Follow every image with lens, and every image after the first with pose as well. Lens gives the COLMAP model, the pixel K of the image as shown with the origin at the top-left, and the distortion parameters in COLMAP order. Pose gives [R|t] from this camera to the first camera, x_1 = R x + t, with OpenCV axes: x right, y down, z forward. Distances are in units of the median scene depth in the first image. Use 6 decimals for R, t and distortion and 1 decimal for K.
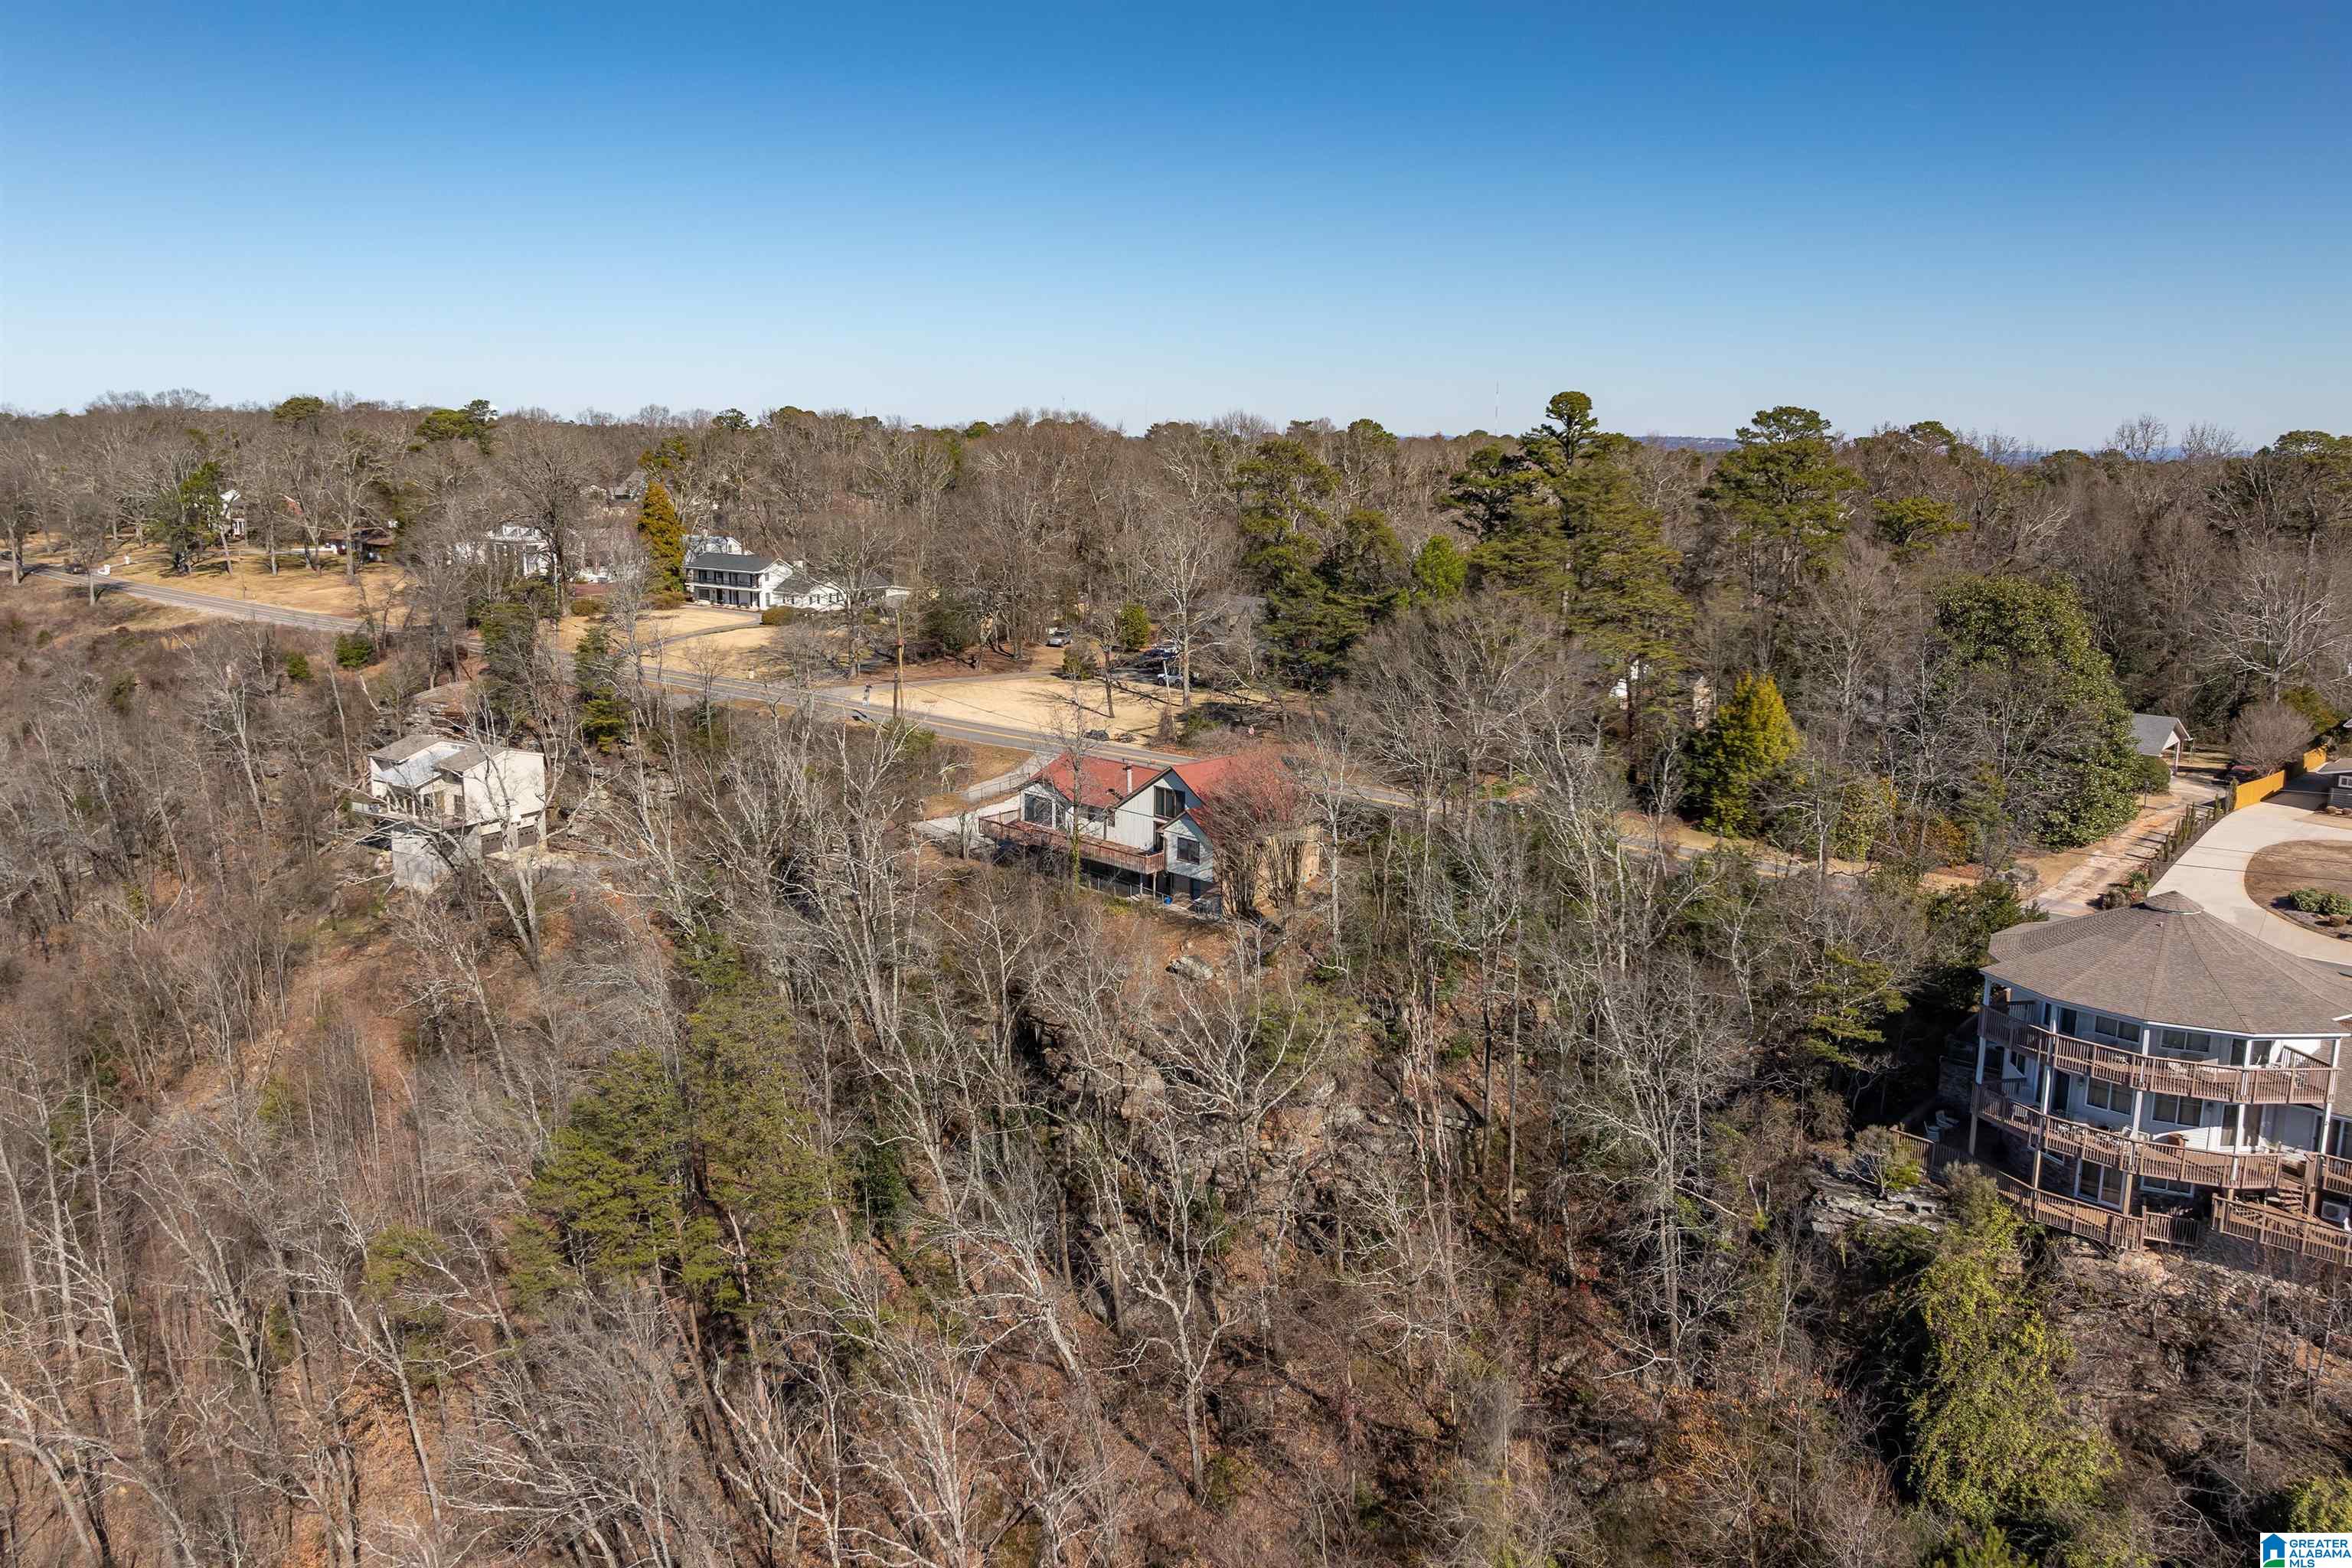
lens RADIAL K [[1617.8, 0, 1166.4], [0, 1617.8, 822.6], [0, 0, 1]] dist [-0.022108, -0.001019]
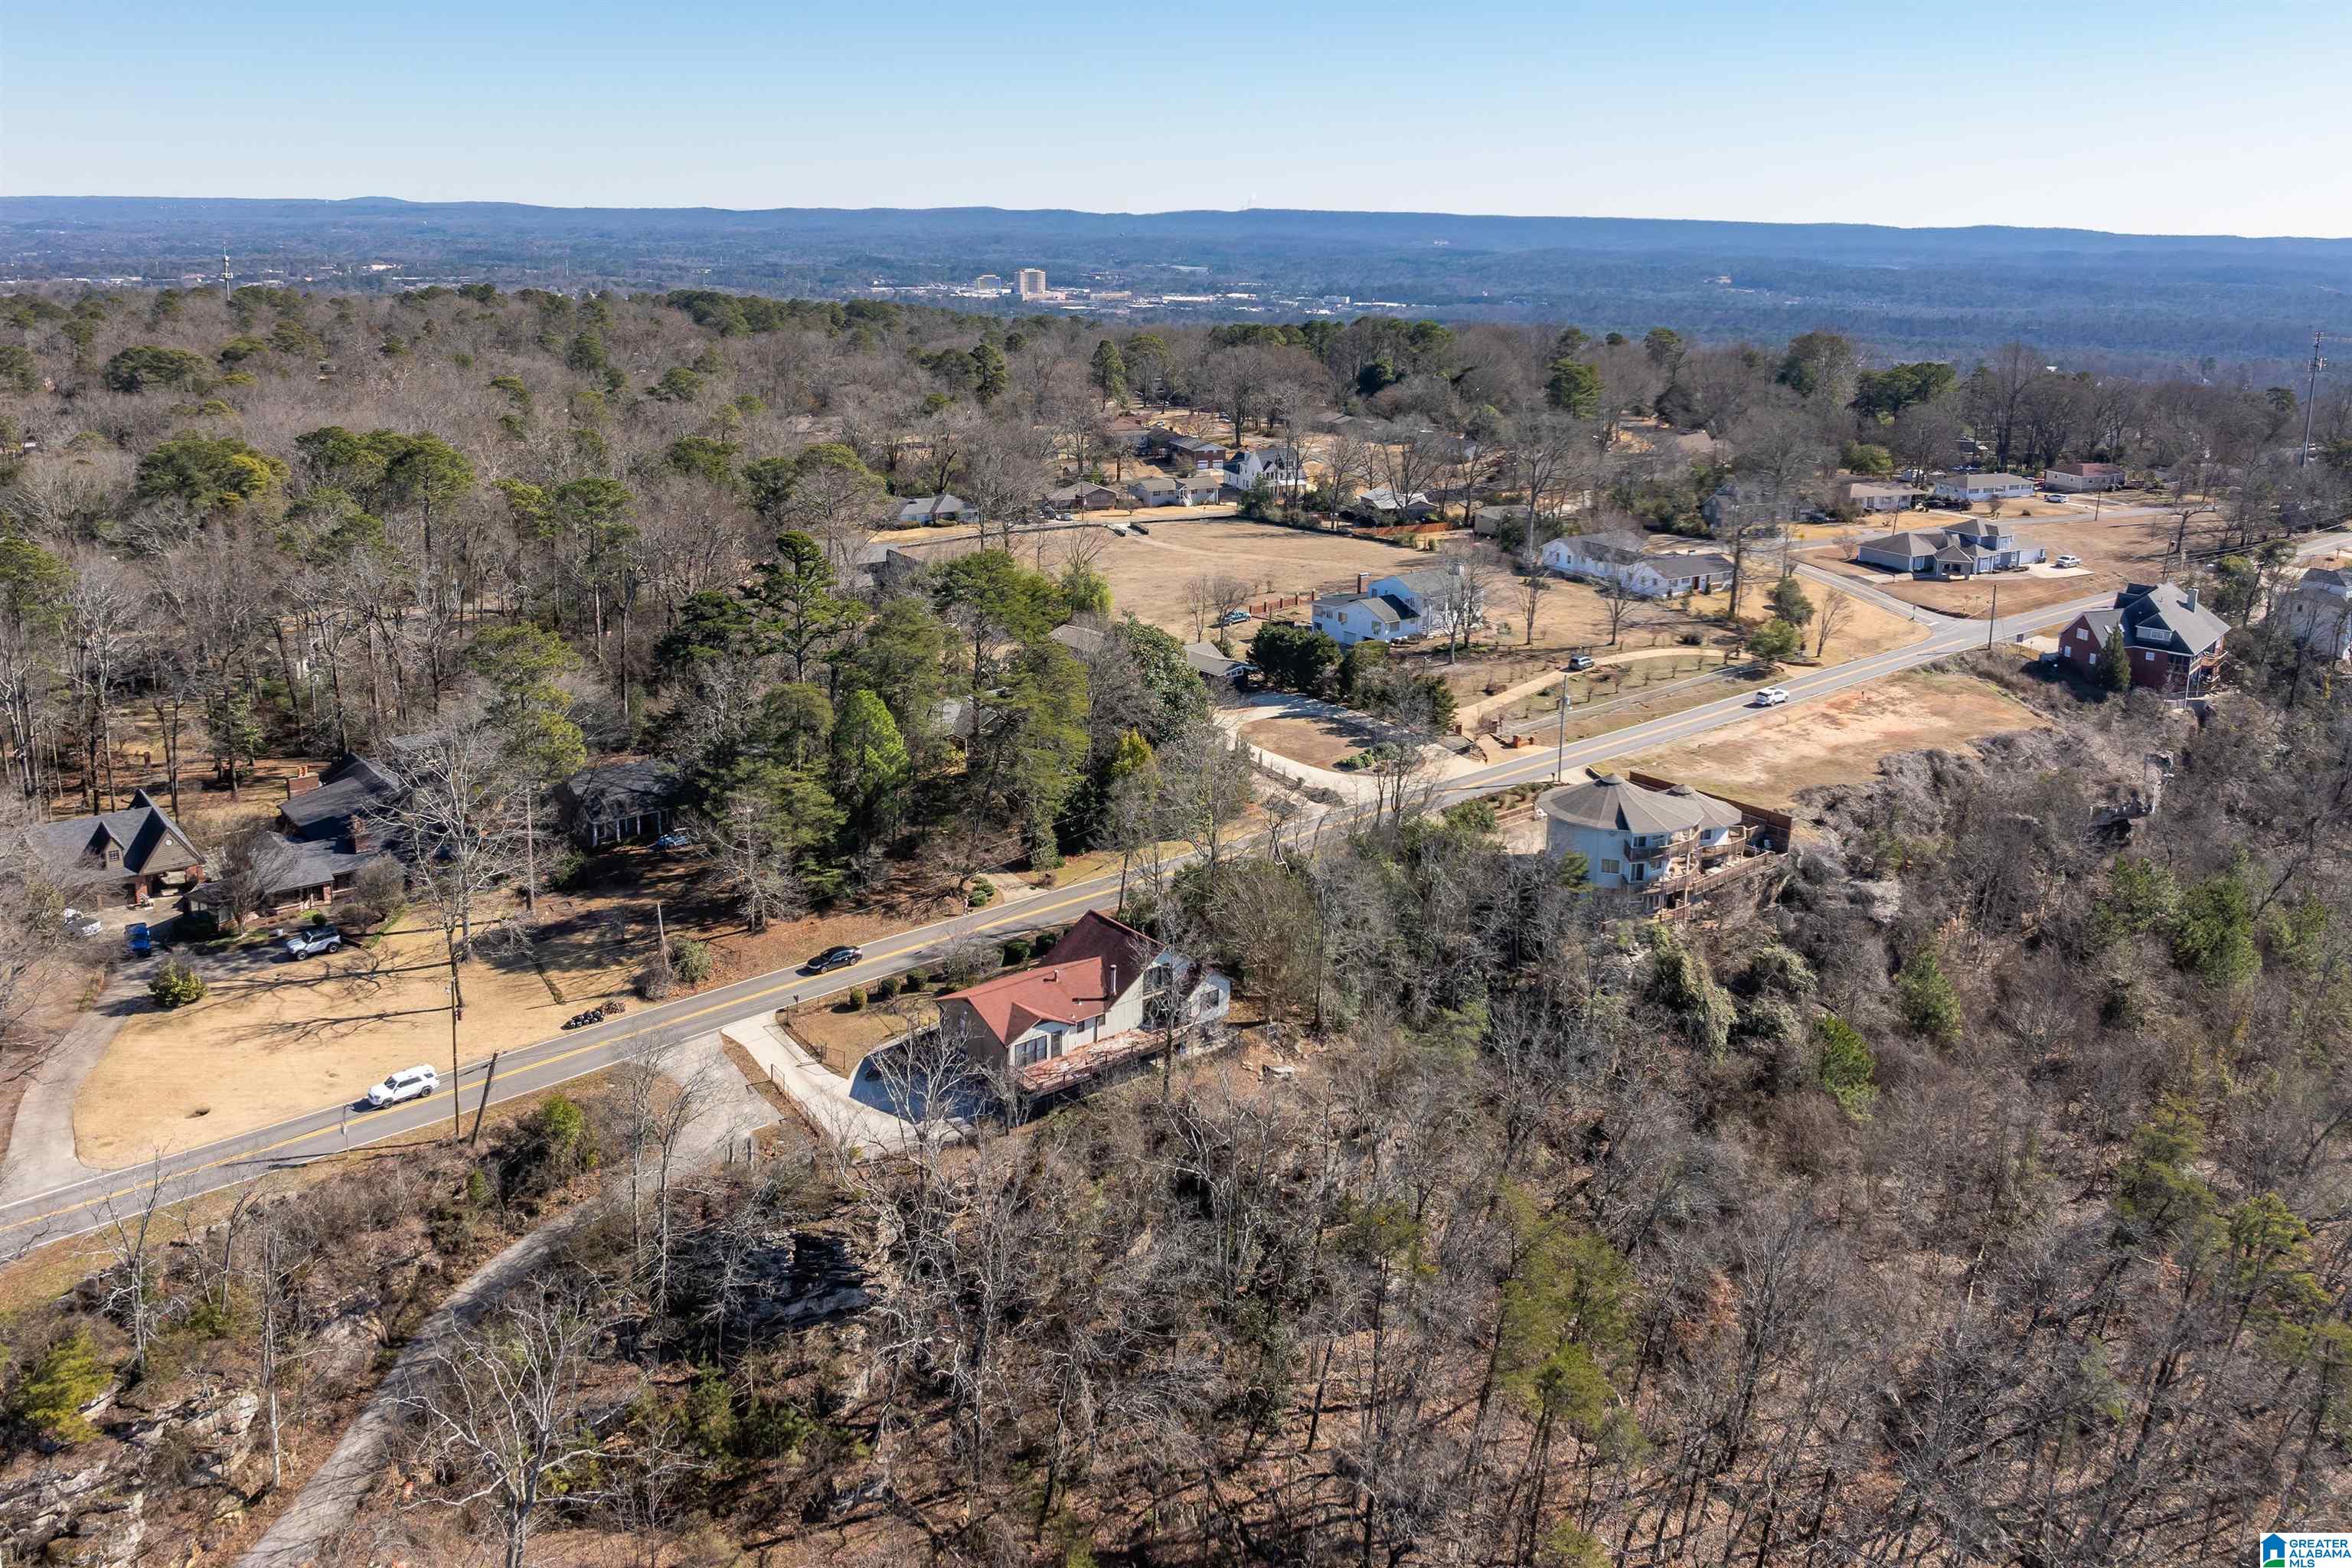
lens RADIAL K [[1780.2, 0, 1086.7], [0, 1780.2, 629.5], [0, 0, 1]] dist [0.049148, -0.244334]
pose [[0.144879, -0.221463, 0.964346, -0.946408], [0.225288, 0.956413, 0.185795, -0.399688], [-0.963460, 0.190338, 0.188457, 0.580578]]
